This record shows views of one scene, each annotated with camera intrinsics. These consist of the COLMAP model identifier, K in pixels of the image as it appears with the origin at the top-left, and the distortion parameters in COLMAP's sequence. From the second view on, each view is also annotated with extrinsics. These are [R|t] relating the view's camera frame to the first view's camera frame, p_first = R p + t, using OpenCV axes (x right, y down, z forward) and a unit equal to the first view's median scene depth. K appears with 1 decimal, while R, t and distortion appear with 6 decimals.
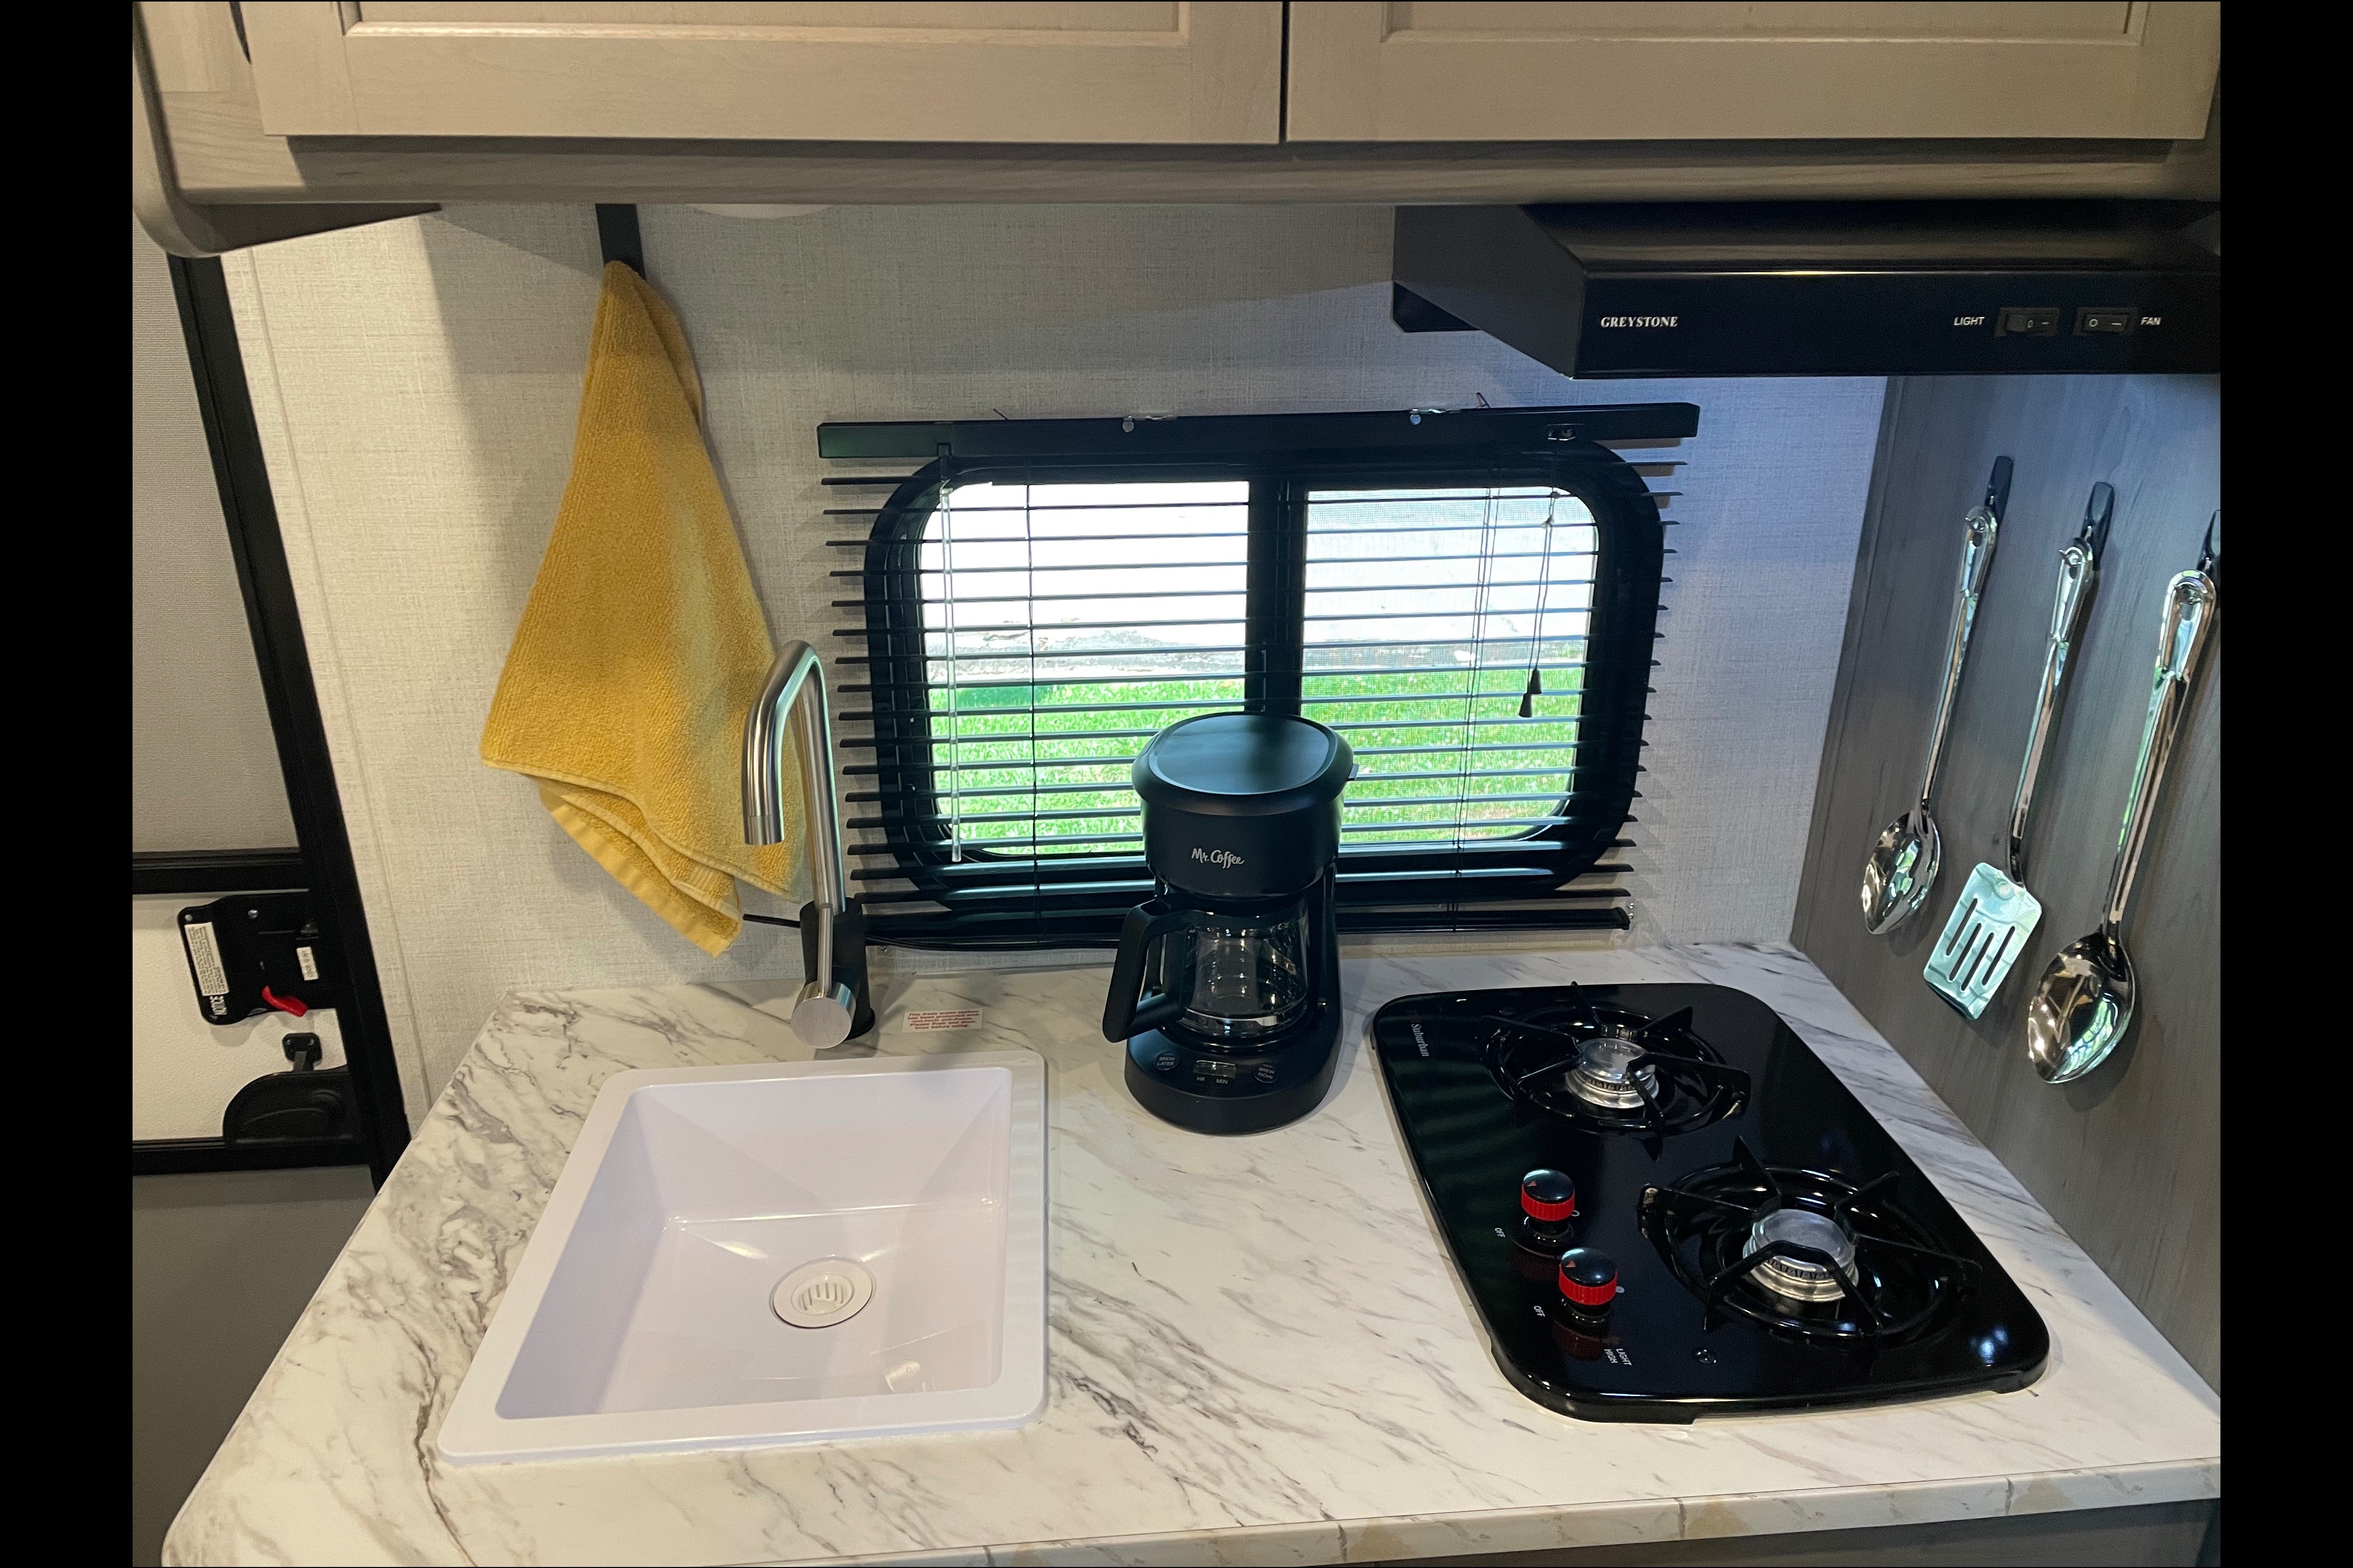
lens RADIAL K [[1603.4, 0, 1128.8], [0, 1603.4, 747.7], [0, 0, 1]] dist [0.053706, -0.075829]
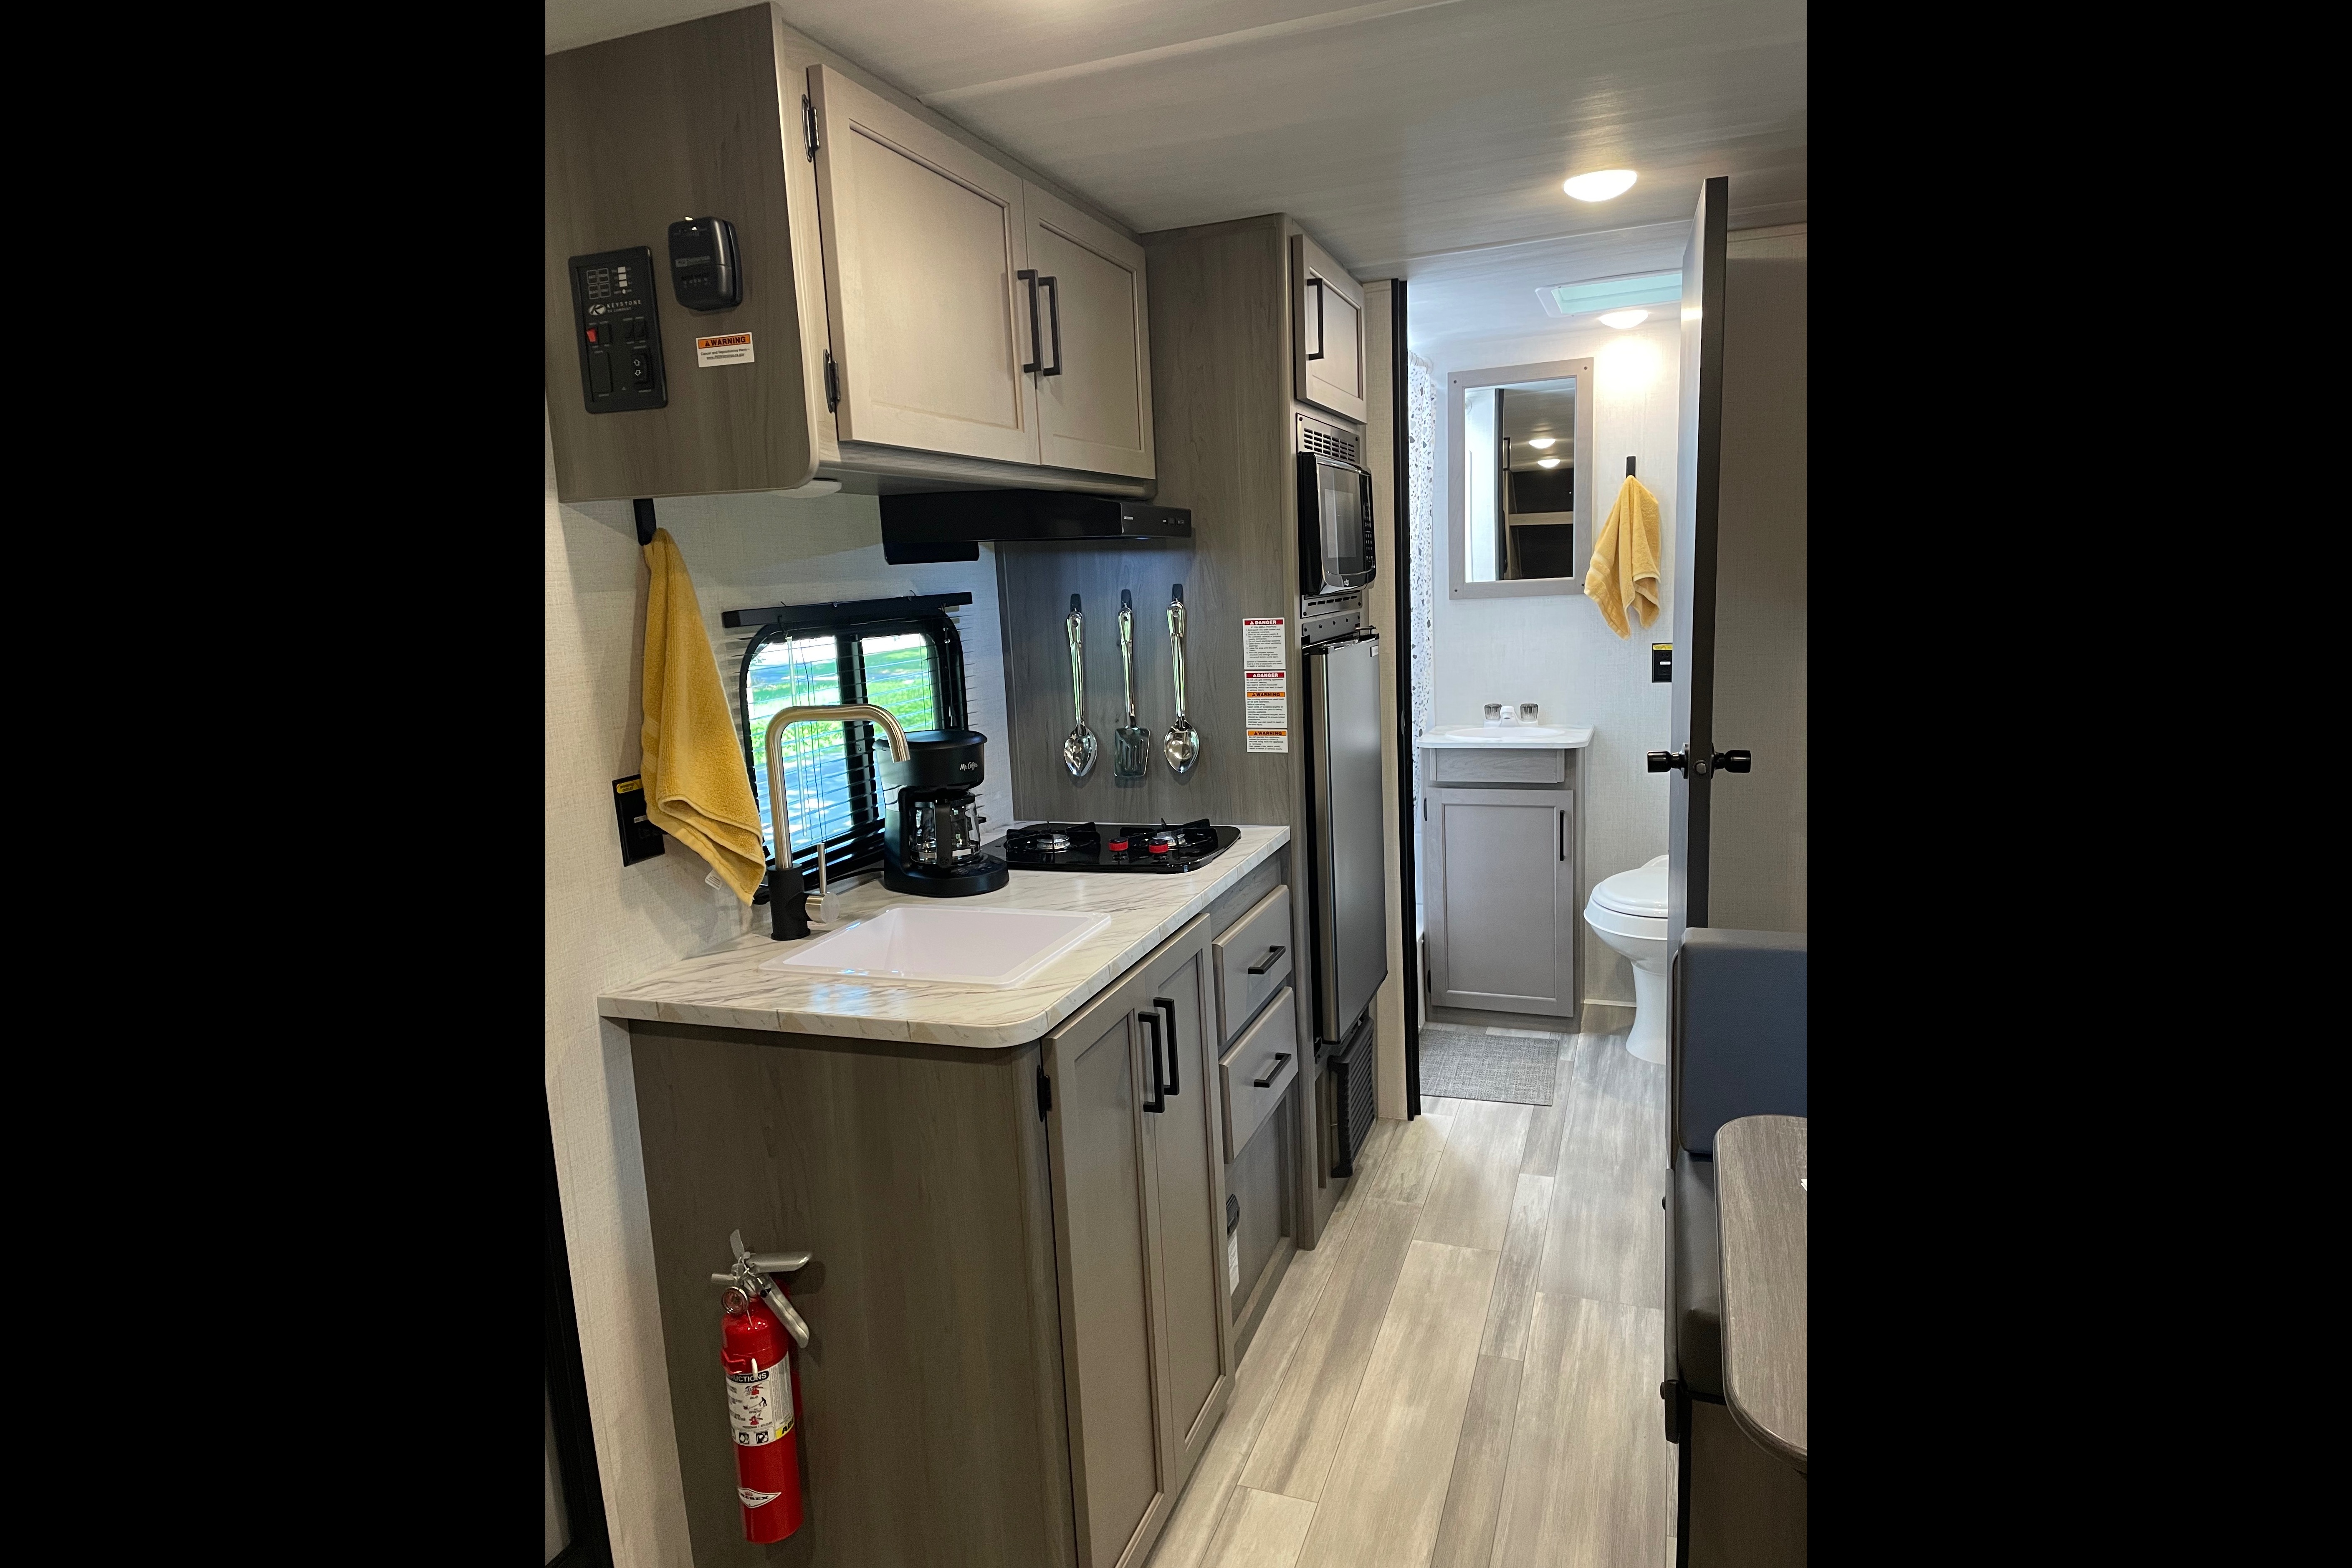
lens RADIAL K [[1309.0, 0, 1176.0], [0, 1309.0, 784.0], [0, 0, 1]] dist [0.072392, -0.000632]
pose [[0.434174, -0.170564, 0.884534, -1.376198], [0.363869, 0.931450, 0.001005, 0.183071], [-0.824071, 0.321418, 0.466474, -0.115109]]
